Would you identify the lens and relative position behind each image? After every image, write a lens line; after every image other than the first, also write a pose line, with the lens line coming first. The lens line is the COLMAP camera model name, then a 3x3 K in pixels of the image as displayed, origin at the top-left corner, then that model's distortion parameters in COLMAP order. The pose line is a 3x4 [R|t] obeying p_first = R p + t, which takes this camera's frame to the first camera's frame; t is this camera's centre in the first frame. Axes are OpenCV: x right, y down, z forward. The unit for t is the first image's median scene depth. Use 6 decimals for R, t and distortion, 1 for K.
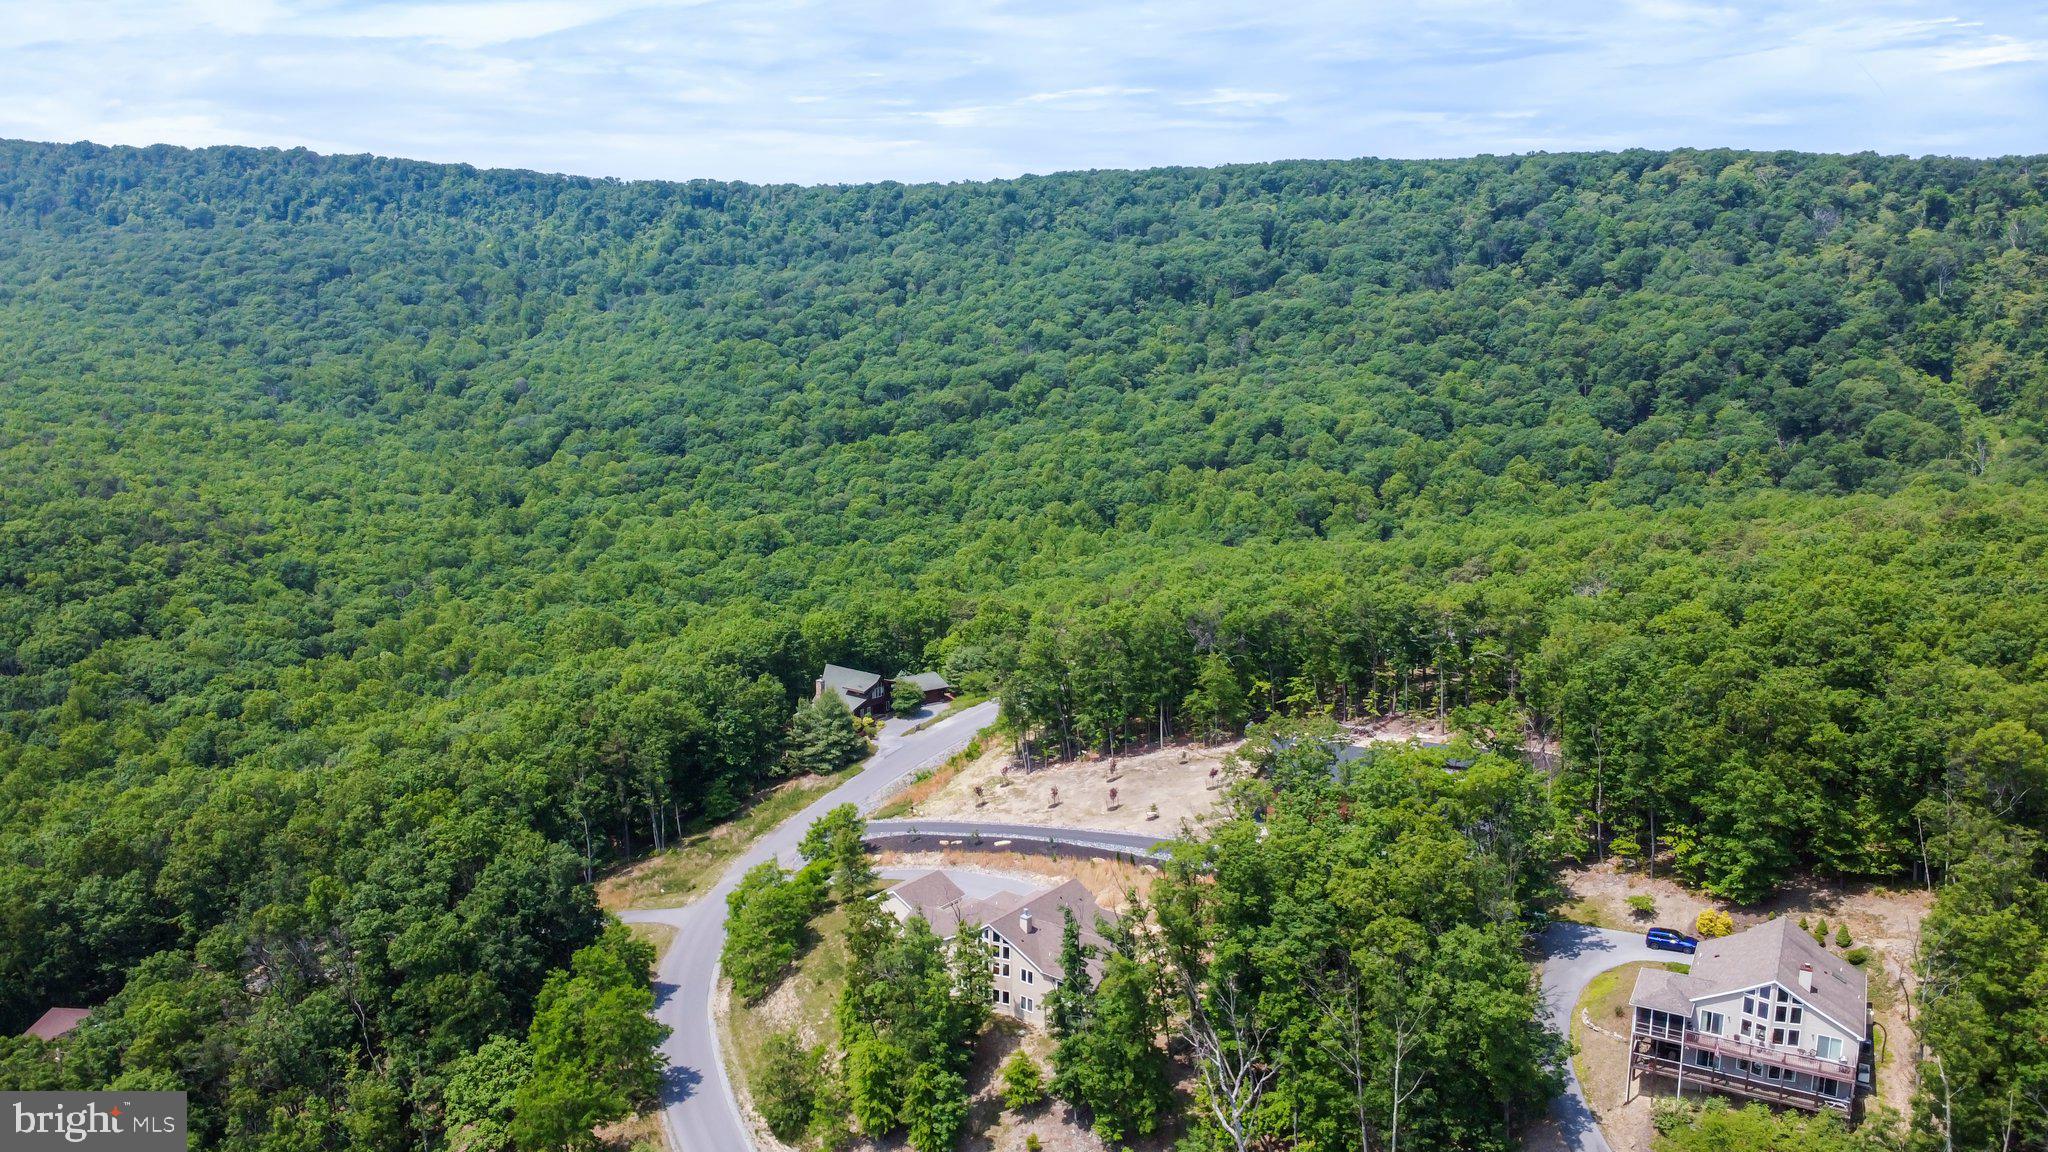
lens RADIAL K [[1536.8, 0, 1008.8], [0, 1536.8, 590.4], [0, 0, 1]] dist [0.007252, 0.002883]
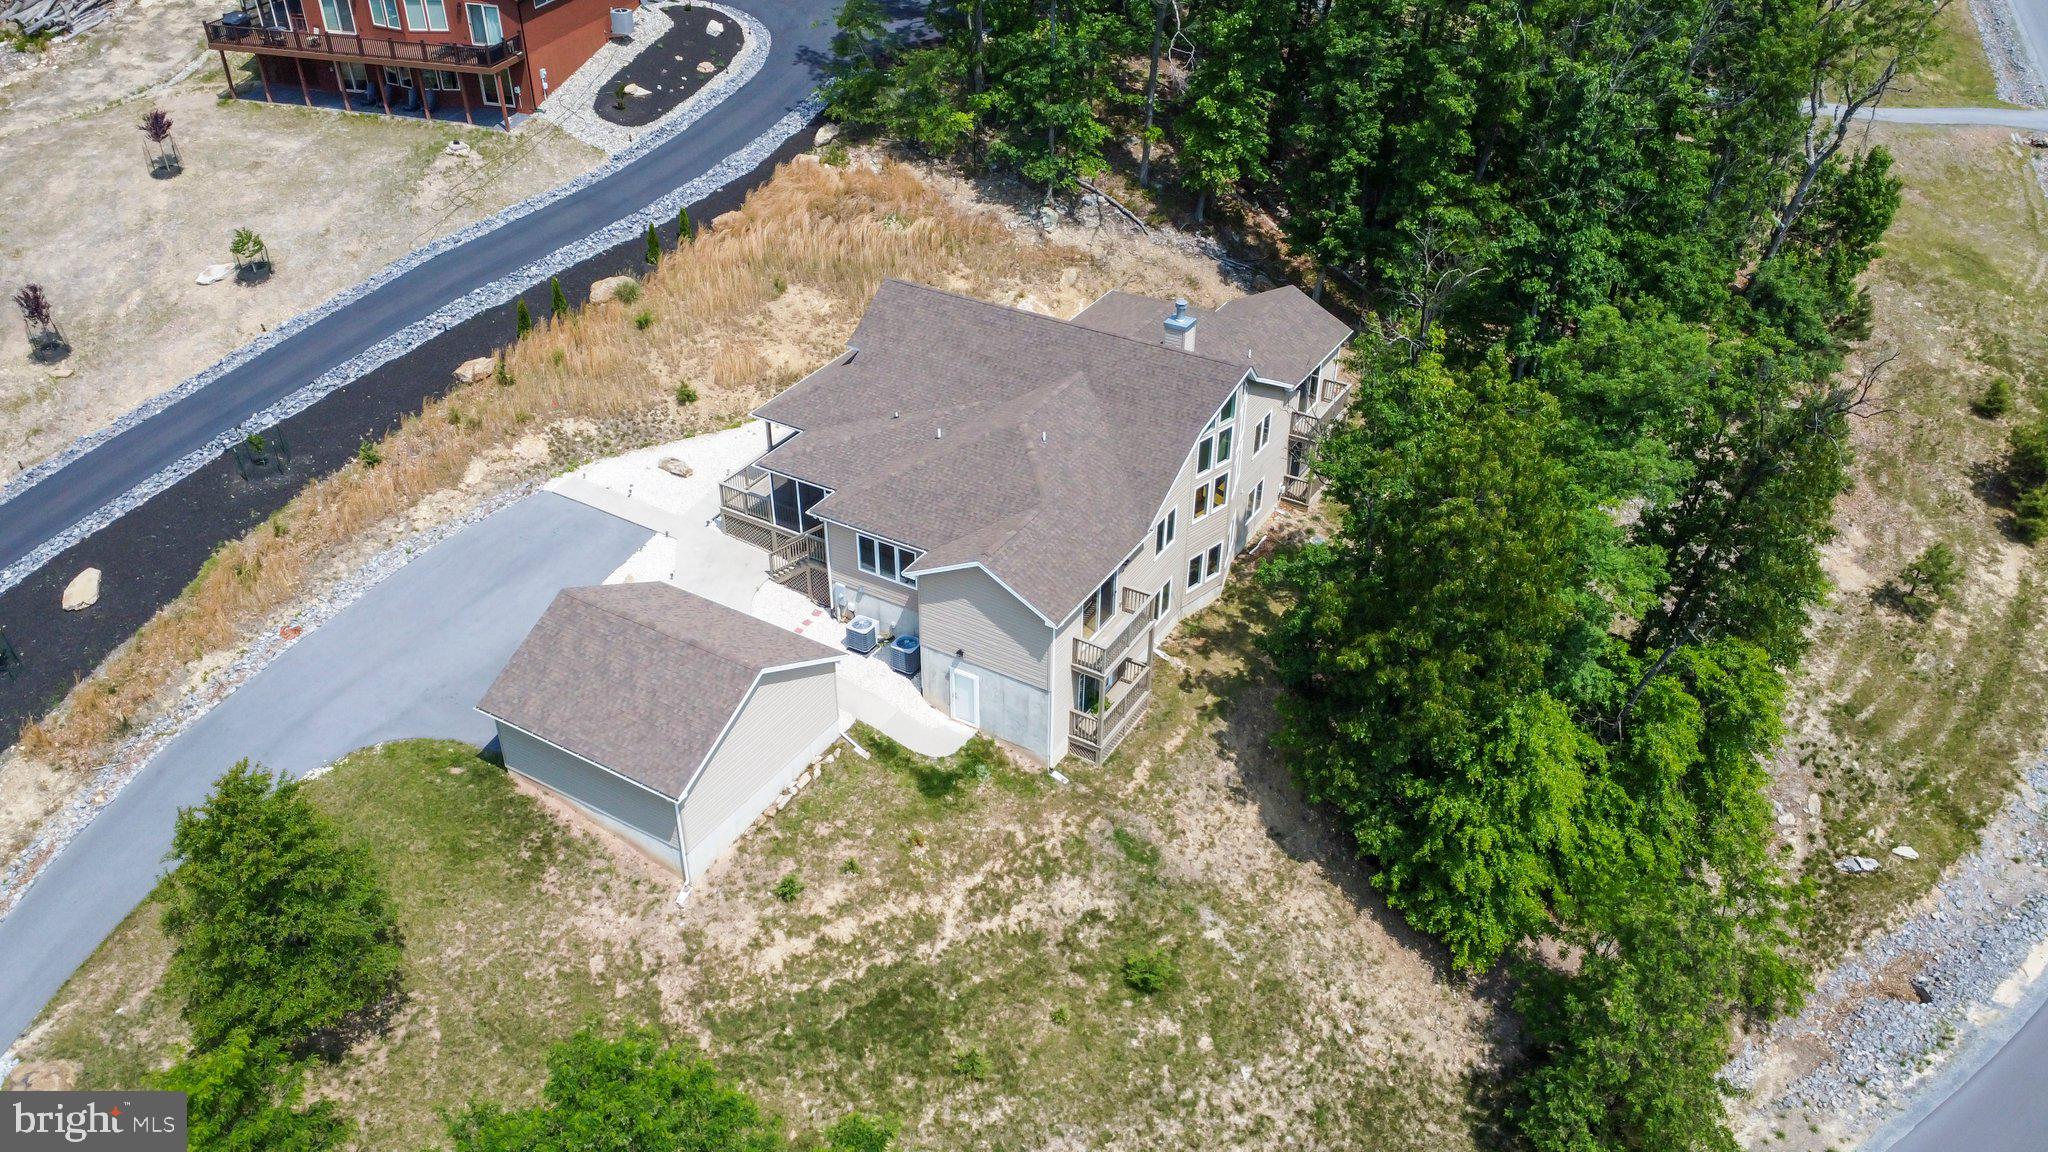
lens RADIAL K [[1536.8, 0, 1008.8], [0, 1536.8, 590.4], [0, 0, 1]] dist [0.007252, 0.002883]
pose [[-0.110324, -0.559208, 0.821654, -0.224815], [0.198360, 0.797680, 0.569525, 0.036213], [-0.973900, 0.225815, 0.022921, 0.750112]]
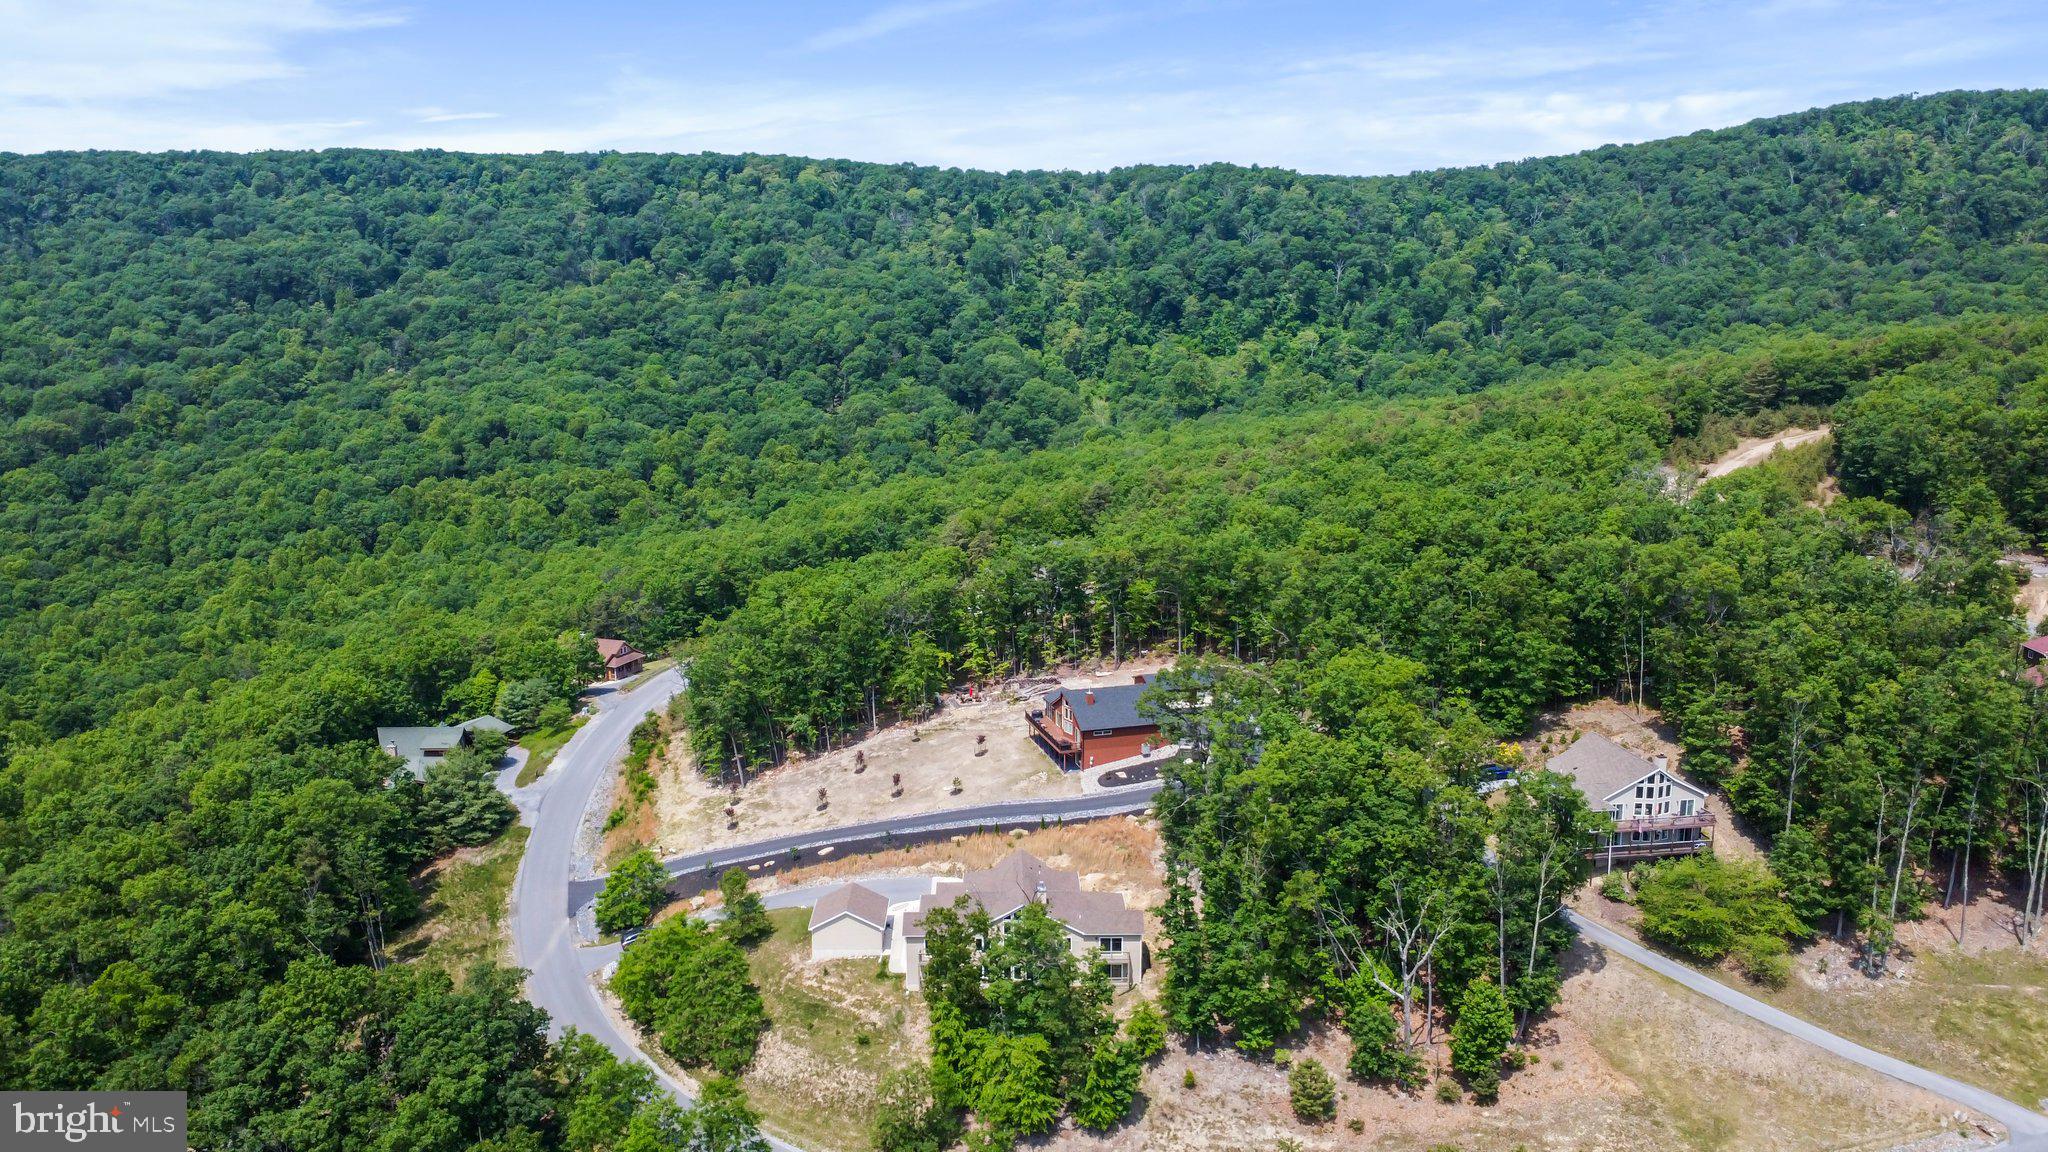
lens RADIAL K [[1536.8, 0, 1008.8], [0, 1536.8, 590.4], [0, 0, 1]] dist [0.007252, 0.002883]
pose [[0.789302, -0.133267, 0.599368, -0.426448], [0.132275, 0.990147, 0.045963, -0.025252], [-0.599587, 0.043002, 0.799153, 0.132954]]
